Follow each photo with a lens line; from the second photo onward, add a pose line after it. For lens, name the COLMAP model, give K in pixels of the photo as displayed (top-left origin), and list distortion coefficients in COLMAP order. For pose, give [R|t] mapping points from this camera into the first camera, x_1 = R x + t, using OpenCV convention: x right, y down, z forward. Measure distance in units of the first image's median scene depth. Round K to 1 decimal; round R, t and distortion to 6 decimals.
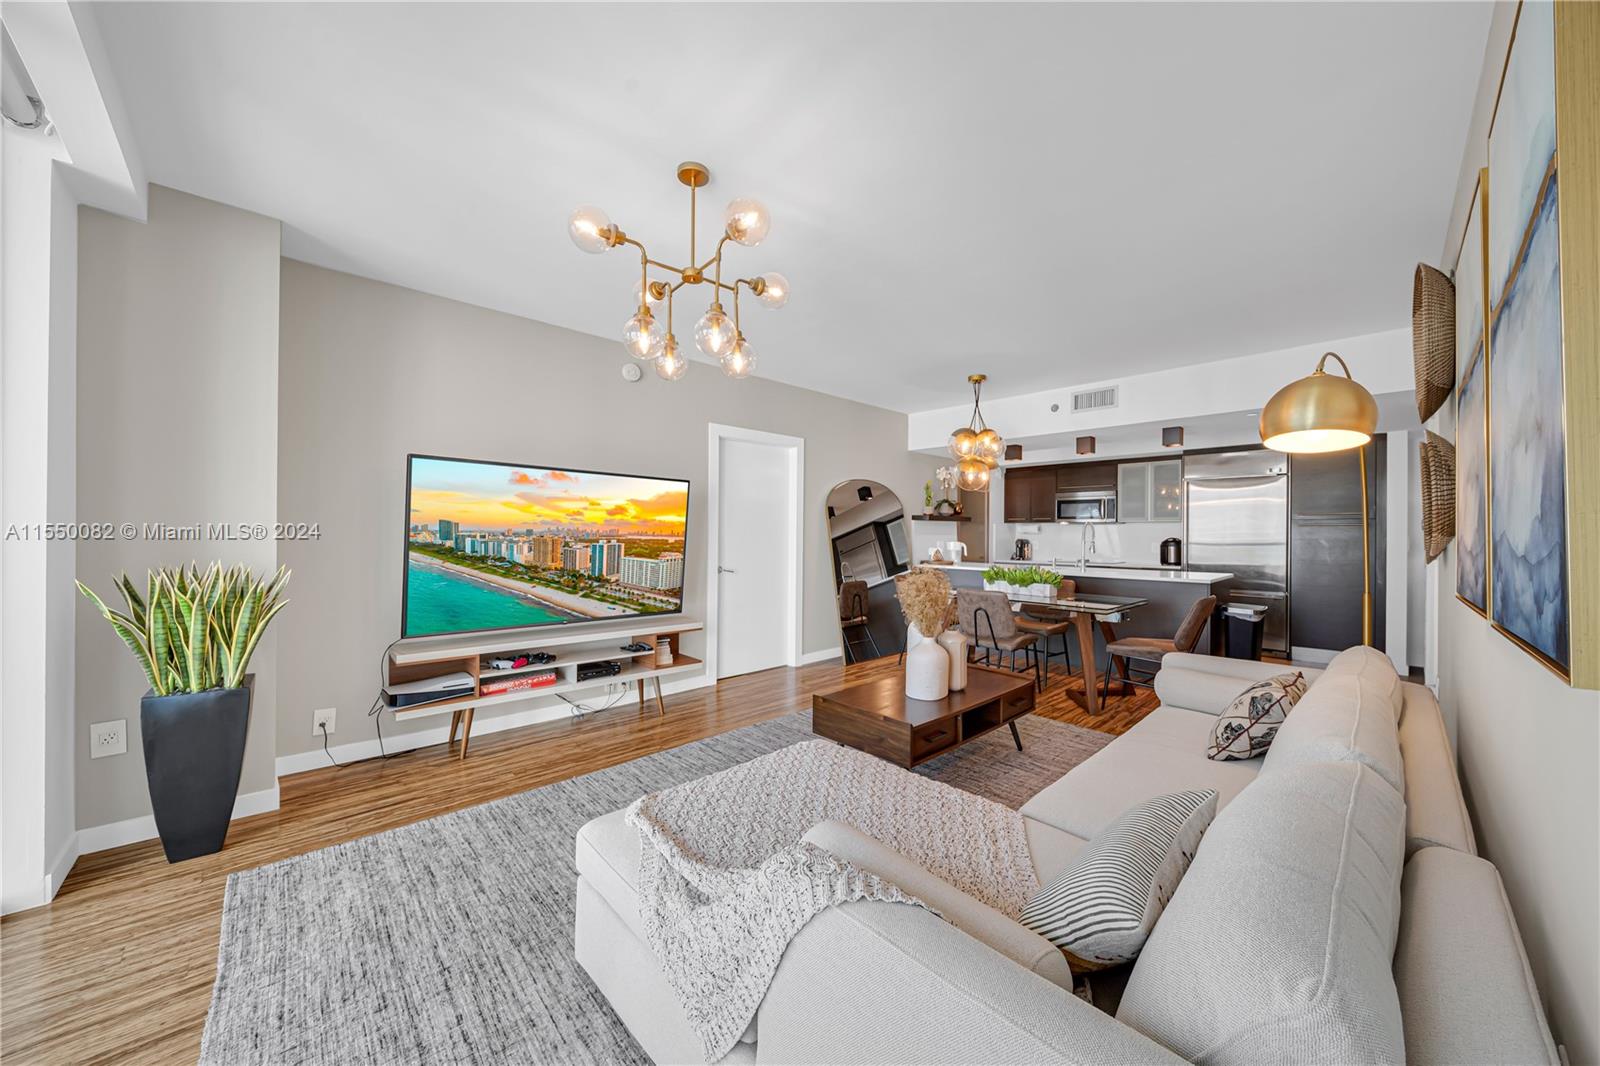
lens RADIAL K [[573.8, 0, 807.3], [0, 573.8, 534.2], [0, 0, 1]] dist [-0.000329, -0.000150]
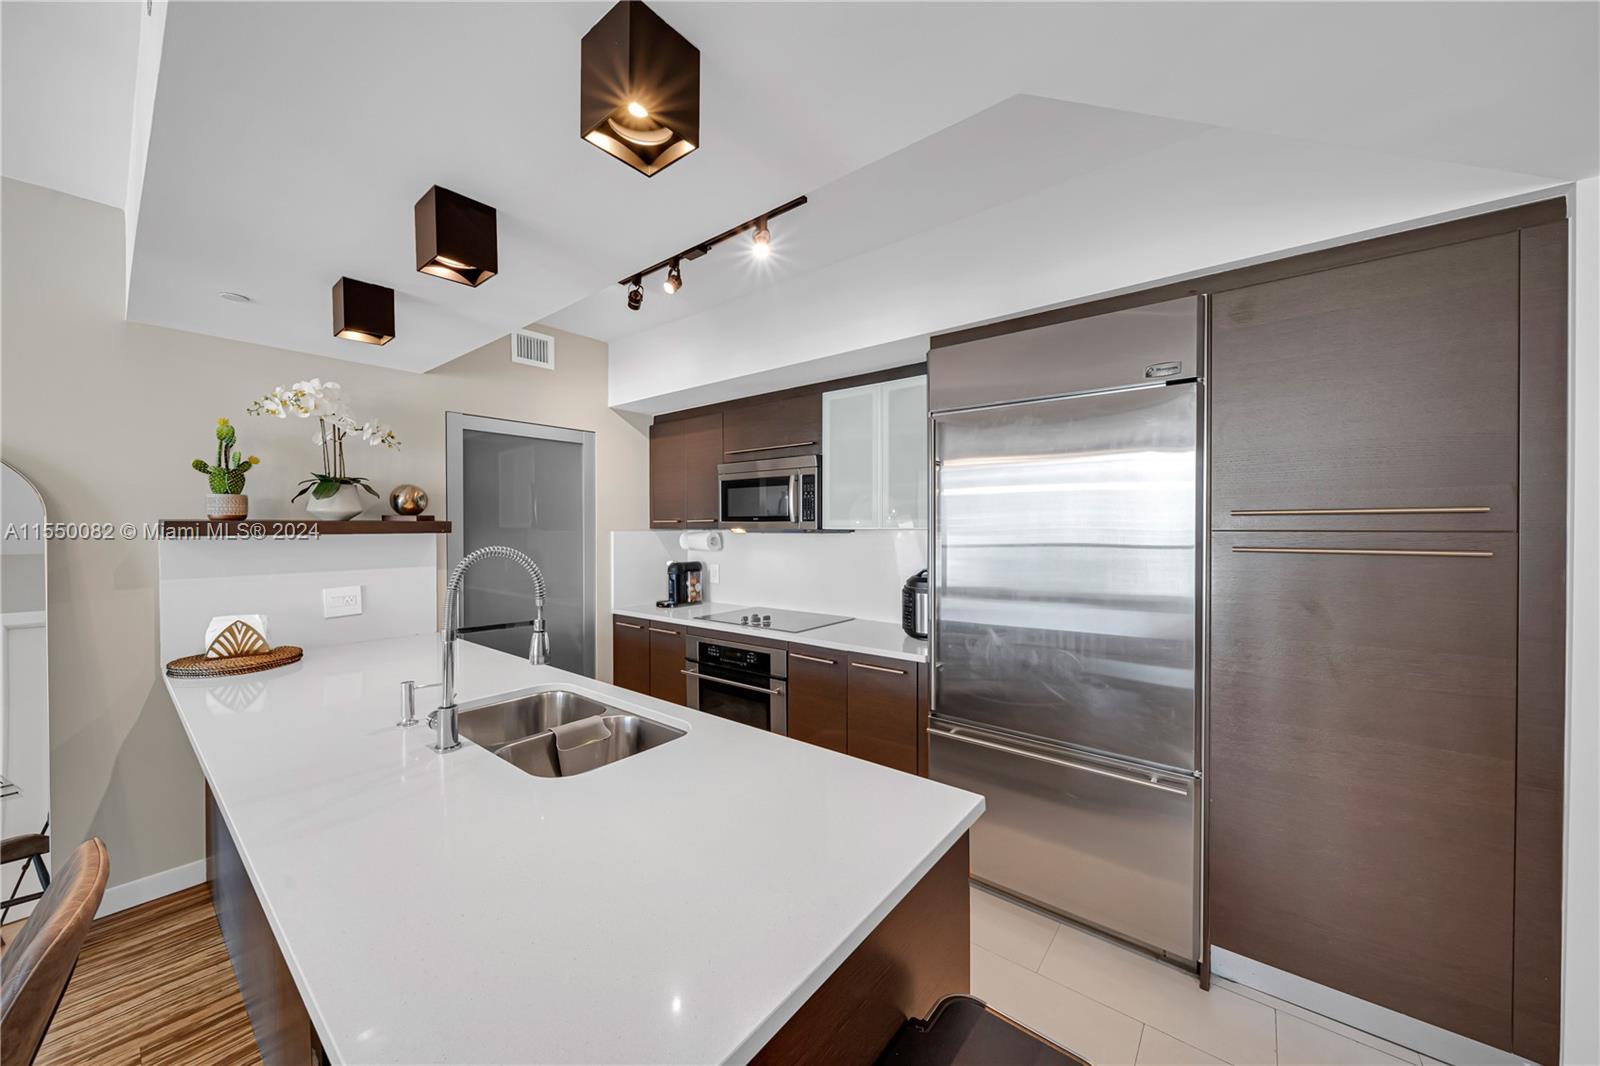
lens RADIAL K [[566.7, 0, 805.1], [0, 566.7, 532.0], [0, 0, 1]] dist [-0.001904, -0.000652]
pose [[0.992314, -0.010514, 0.123298, 0.879898], [0.009015, 0.999879, 0.012709, -0.045898], [-0.123417, -0.011500, 0.992288, 1.080115]]
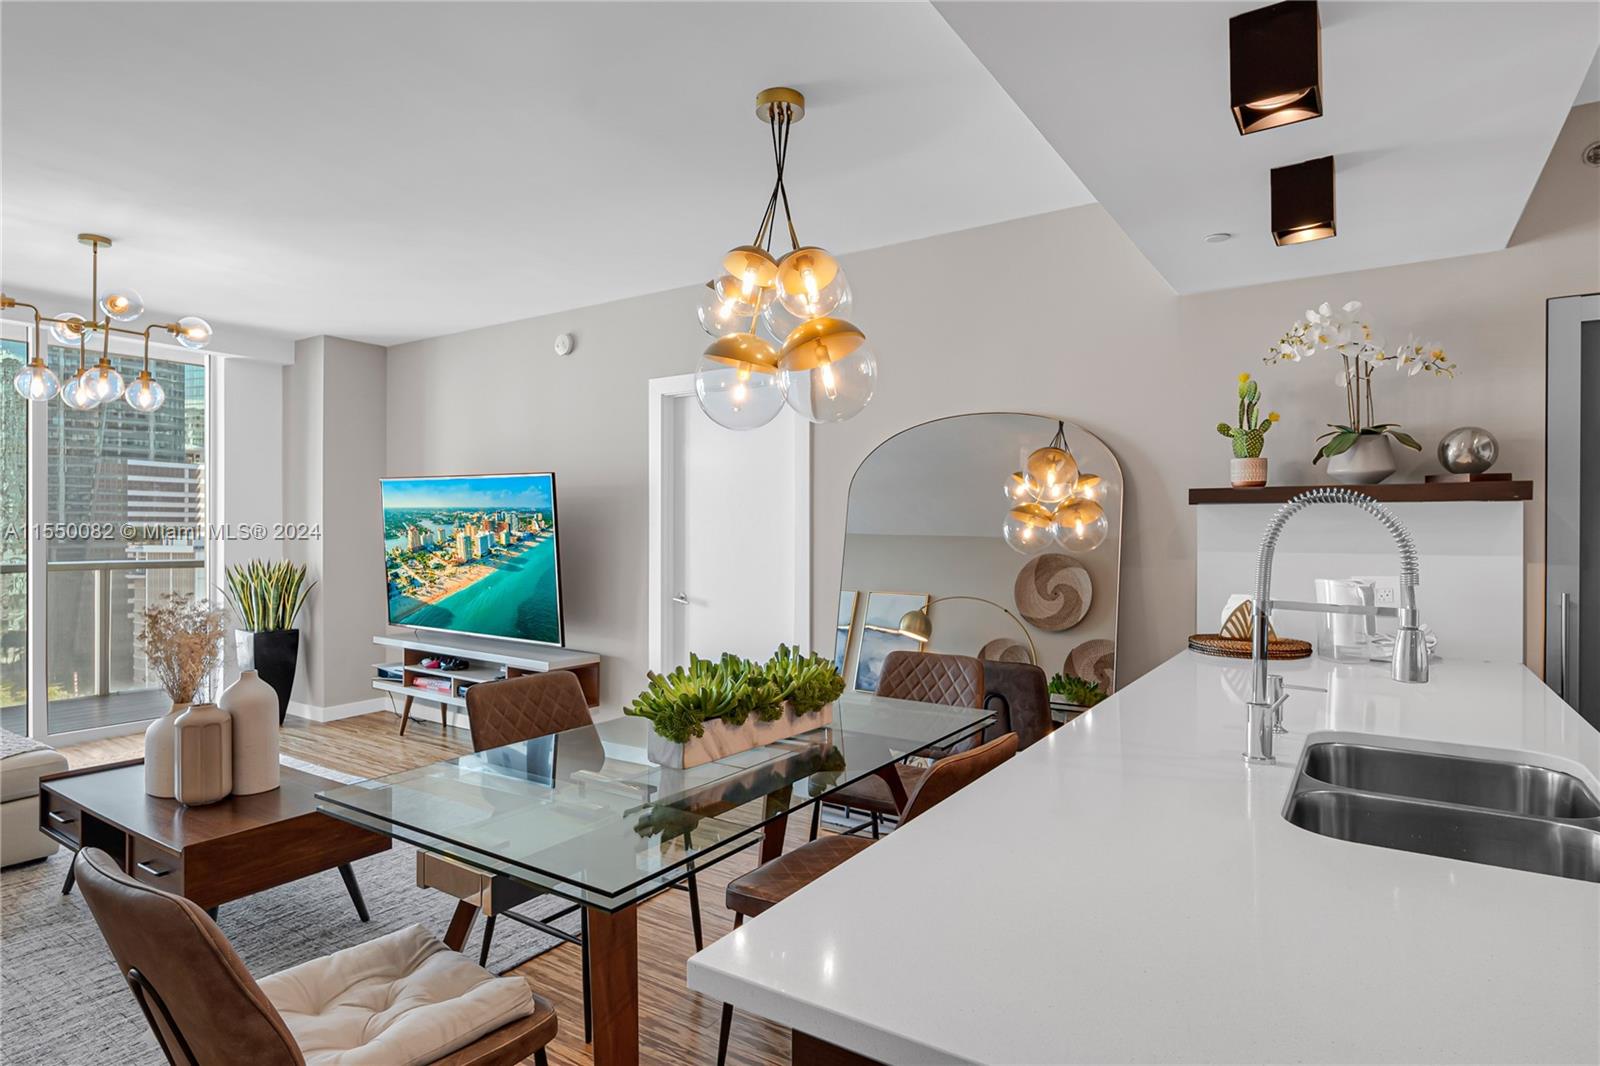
lens RADIAL K [[862.0, 0, 803.8], [0, 862.0, 529.9], [0, 0, 1]] dist [-0.000548, -0.000415]
pose [[0.209318, -0.006153, -0.977828, 1.046232], [-0.000941, 0.999978, -0.006494, -0.012330], [0.977847, 0.002280, 0.209308, 1.166714]]
